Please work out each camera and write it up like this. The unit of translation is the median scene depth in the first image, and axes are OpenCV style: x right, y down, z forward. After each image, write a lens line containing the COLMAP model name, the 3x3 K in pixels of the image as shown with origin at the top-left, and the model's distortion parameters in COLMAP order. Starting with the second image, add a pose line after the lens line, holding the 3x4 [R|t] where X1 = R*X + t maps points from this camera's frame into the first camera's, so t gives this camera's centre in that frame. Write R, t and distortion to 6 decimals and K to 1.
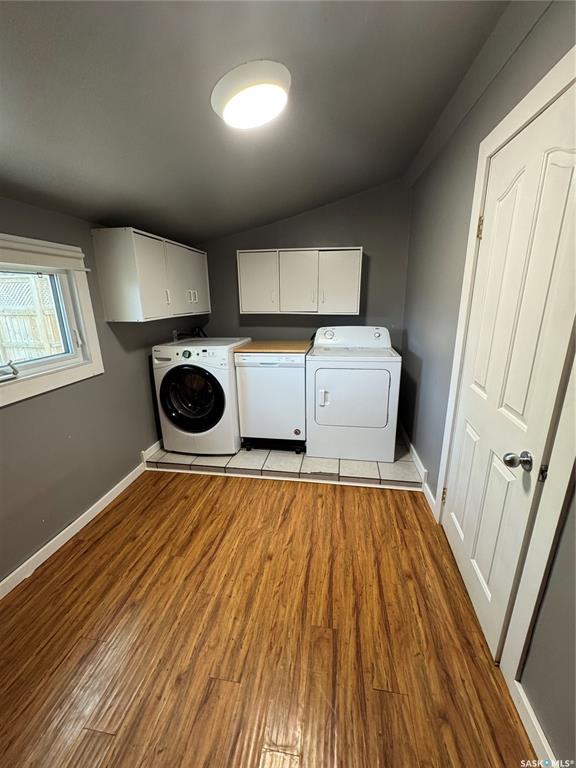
lens RADIAL K [[305.2, 0, 291.3], [0, 305.2, 385.2], [0, 0, 1]] dist [0.000159, -0.000756]
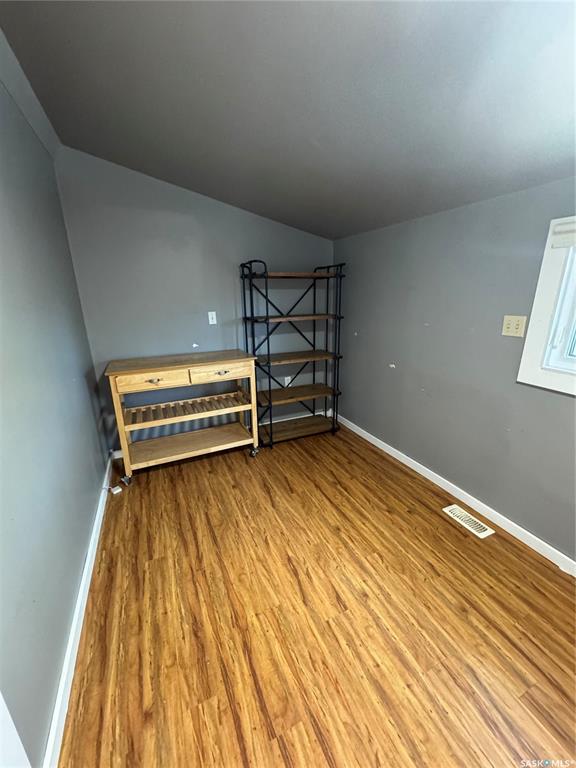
lens RADIAL K [[305.2, 0, 293.9], [0, 305.2, 380.4], [0, 0, 1]] dist [0.000159, -0.000756]
pose [[-0.824739, 0.184916, -0.534427, 0.349347], [-0.139470, 0.849328, 0.509107, -0.356428], [0.548046, 0.494417, -0.674684, 1.125649]]
